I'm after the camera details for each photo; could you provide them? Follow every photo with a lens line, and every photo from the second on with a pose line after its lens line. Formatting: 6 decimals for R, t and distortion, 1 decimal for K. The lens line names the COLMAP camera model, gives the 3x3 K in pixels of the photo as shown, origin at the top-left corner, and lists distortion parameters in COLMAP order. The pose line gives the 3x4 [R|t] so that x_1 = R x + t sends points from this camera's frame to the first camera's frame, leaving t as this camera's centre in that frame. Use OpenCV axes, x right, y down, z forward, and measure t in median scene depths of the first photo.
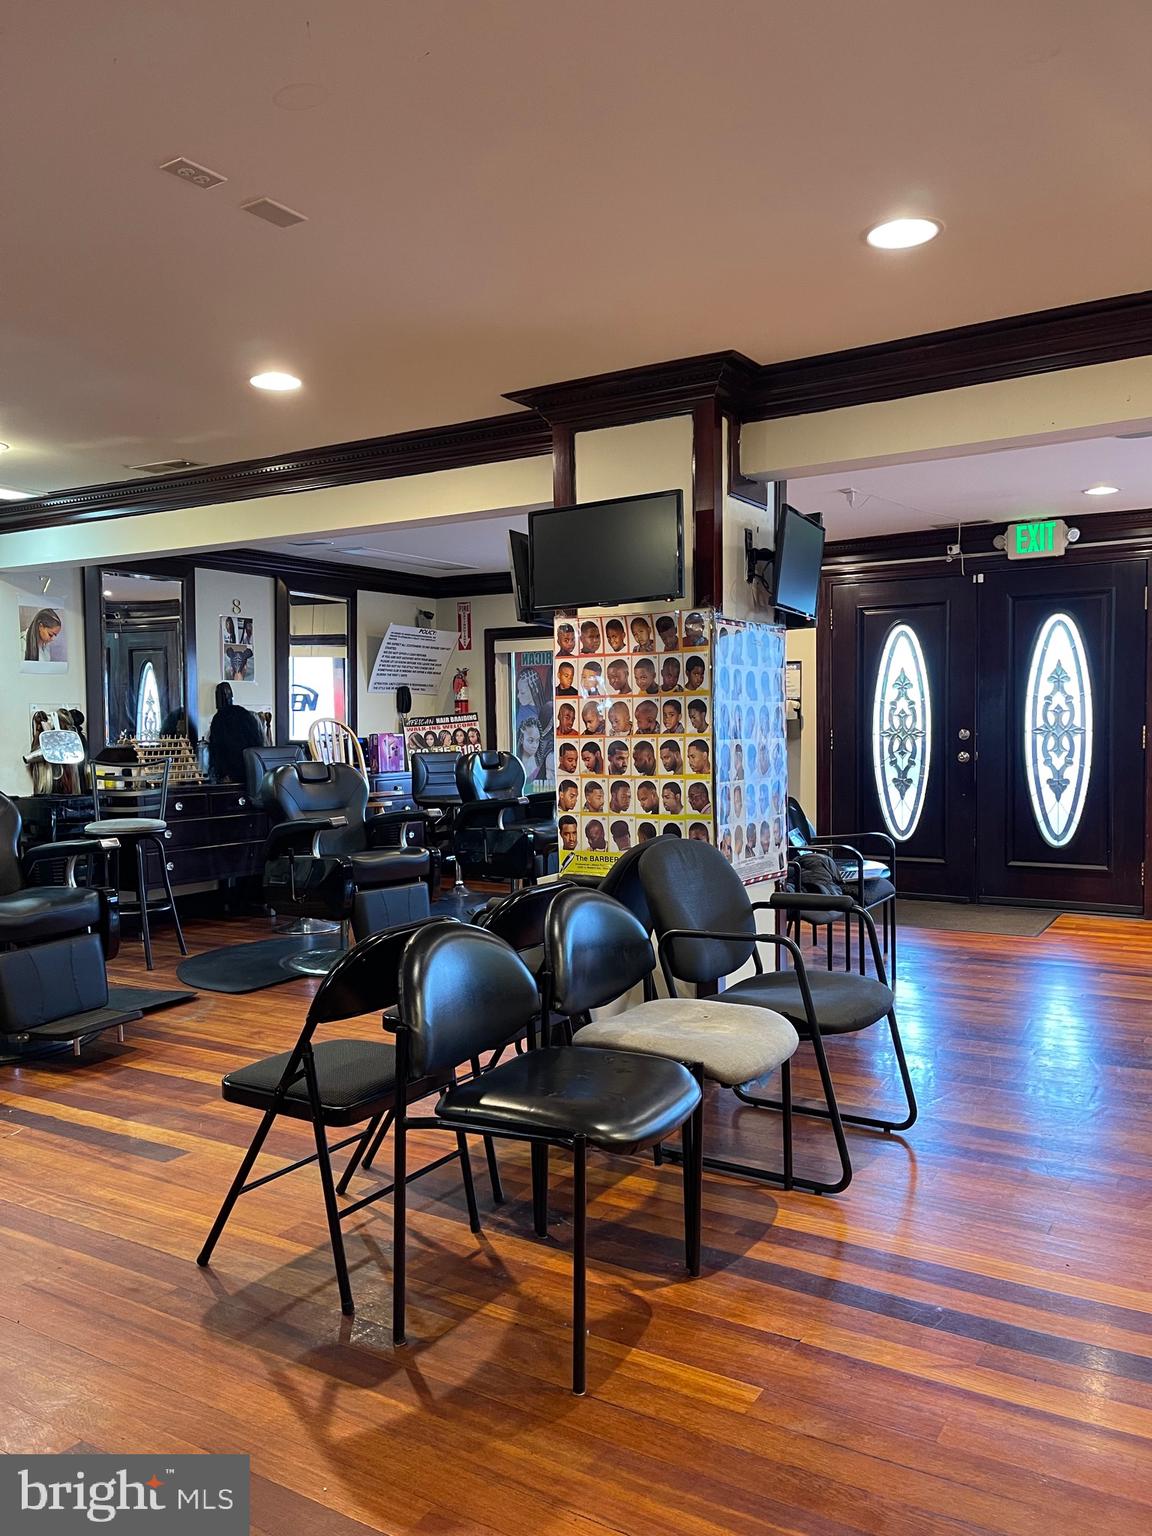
lens RADIAL K [[1157.8, 0, 578.1], [0, 1157.8, 768.4], [0, 0, 1]] dist [-0.003835, -0.039320]
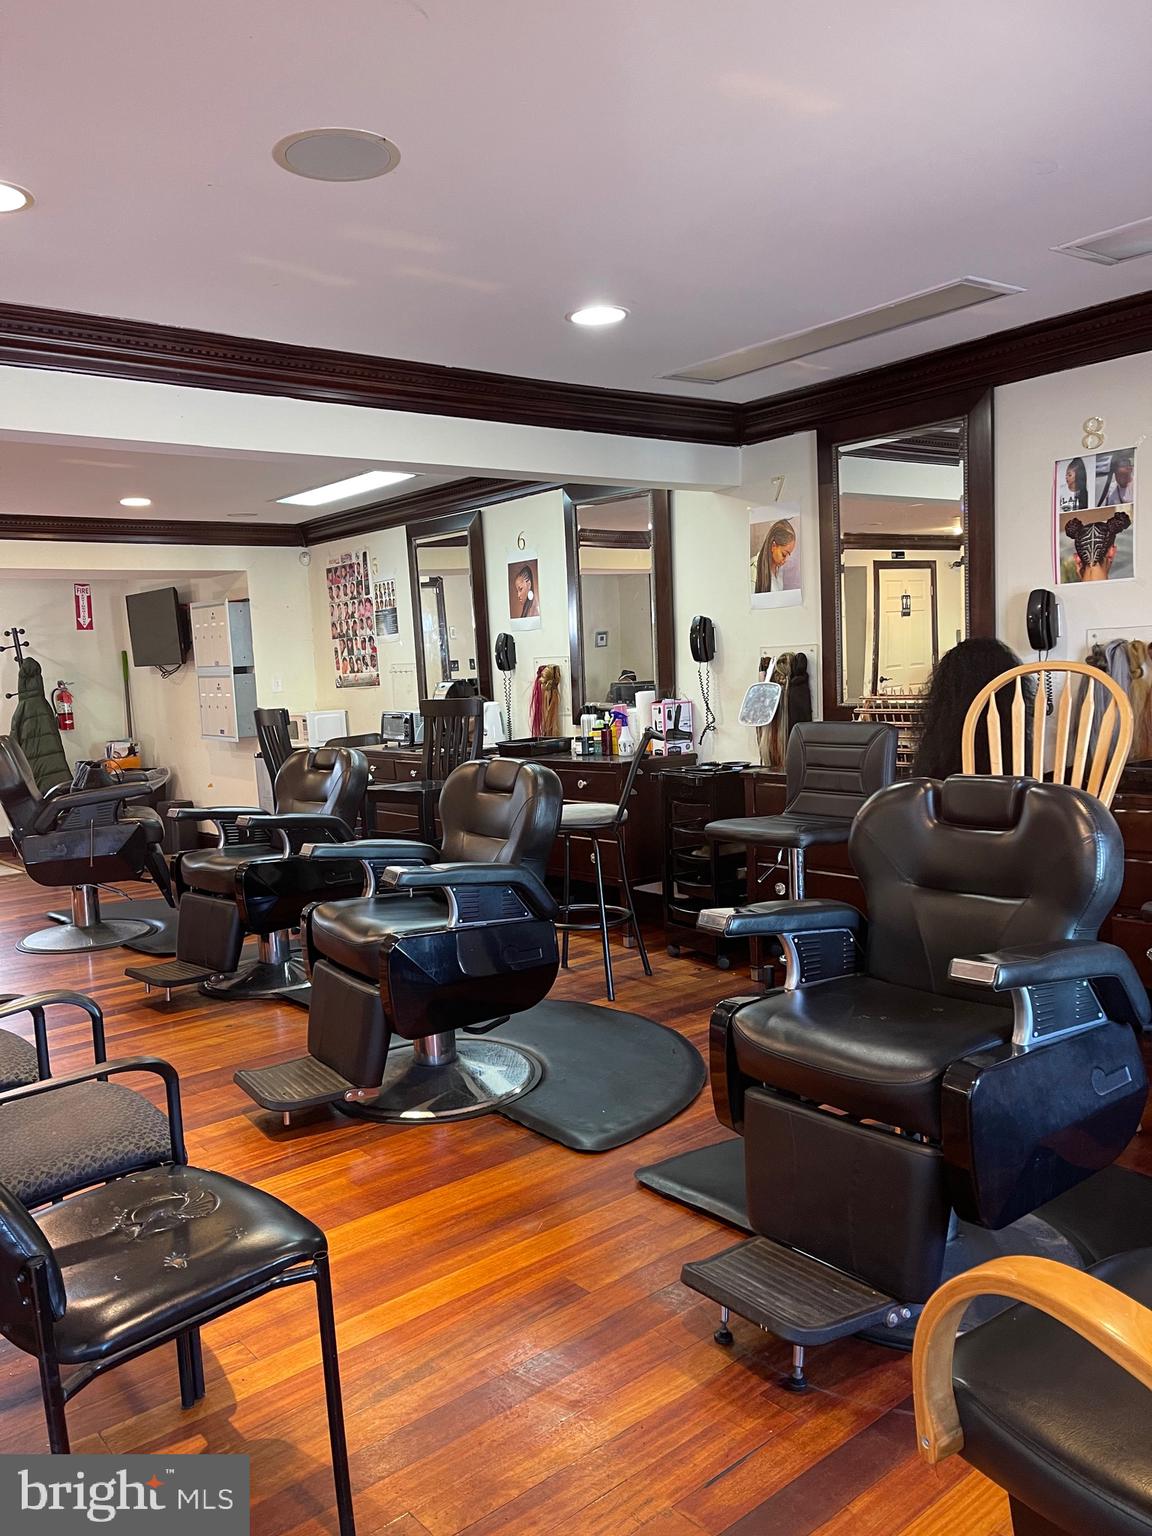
lens RADIAL K [[1157.8, 0, 575.4], [0, 1157.8, 774.0], [0, 0, 1]] dist [-0.003835, -0.039320]
pose [[-0.332194, 0.120643, -0.935464, 0.269557], [0.018717, 0.992434, 0.121343, -0.058410], [0.943025, 0.022800, -0.331939, 0.968890]]
